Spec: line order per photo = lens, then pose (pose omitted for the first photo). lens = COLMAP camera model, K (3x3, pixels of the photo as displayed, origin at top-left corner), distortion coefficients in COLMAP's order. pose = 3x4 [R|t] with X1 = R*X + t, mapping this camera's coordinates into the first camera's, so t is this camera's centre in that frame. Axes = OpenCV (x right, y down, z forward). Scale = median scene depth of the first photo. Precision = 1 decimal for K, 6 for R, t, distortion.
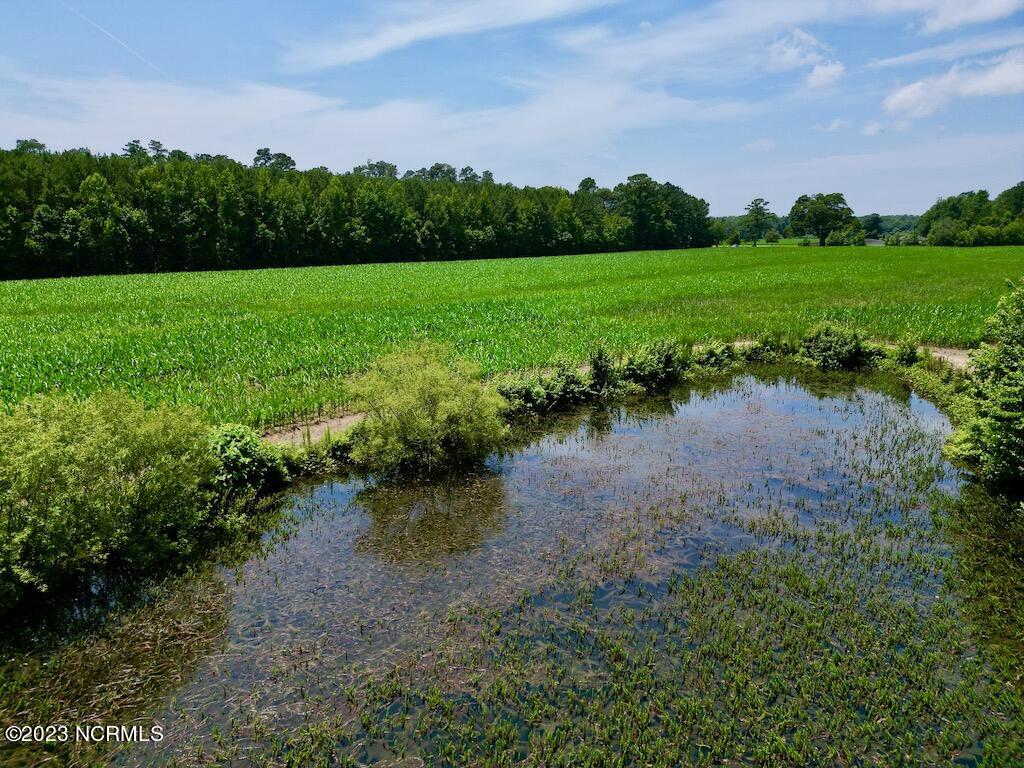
lens RADIAL K [[714.4, 0, 512.0], [0, 714.4, 384.0], [0, 0, 1]] dist [0.075733, -0.093156]
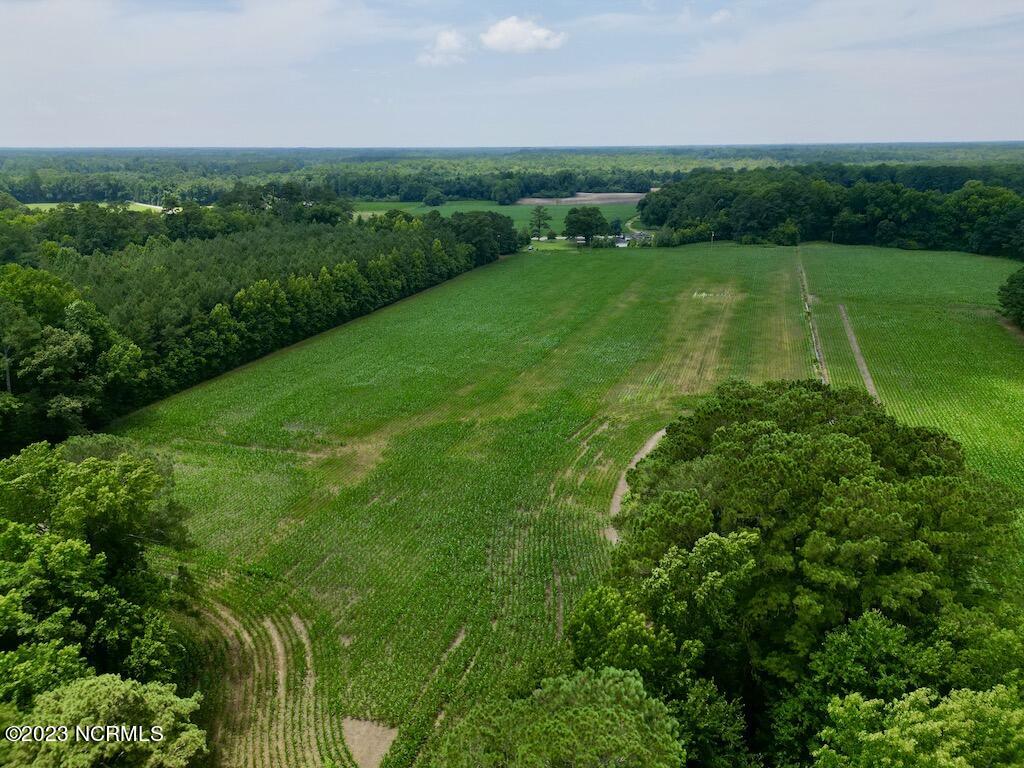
lens RADIAL K [[717.2, 0, 512.0], [0, 717.2, 384.0], [0, 0, 1]] dist [0.079272, -0.091163]
pose [[0.930561, -0.114101, 0.347904, -0.368968], [0.072533, 0.988819, 0.130292, -0.189646], [-0.358880, -0.096010, 0.928432, -0.449872]]
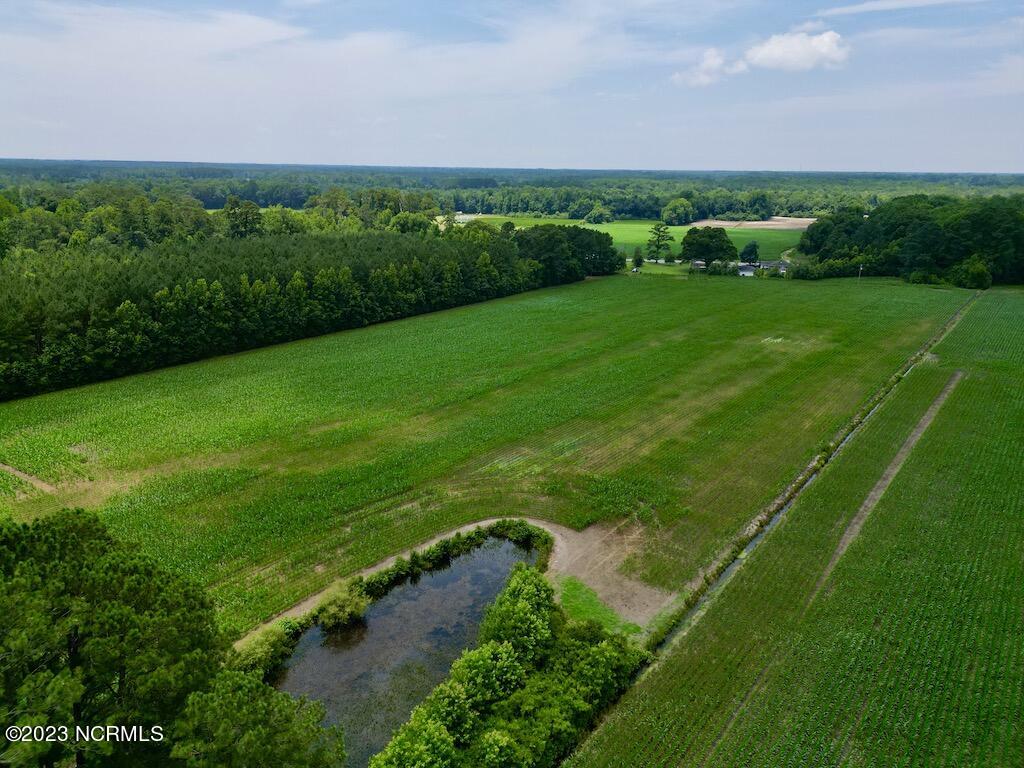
lens RADIAL K [[717.2, 0, 512.0], [0, 717.2, 384.0], [0, 0, 1]] dist [0.079272, -0.091163]
pose [[0.998492, 0.003858, 0.054768, 0.066799], [-0.008873, 0.995754, 0.091628, -0.181596], [-0.054182, -0.091976, 0.994286, -0.317684]]
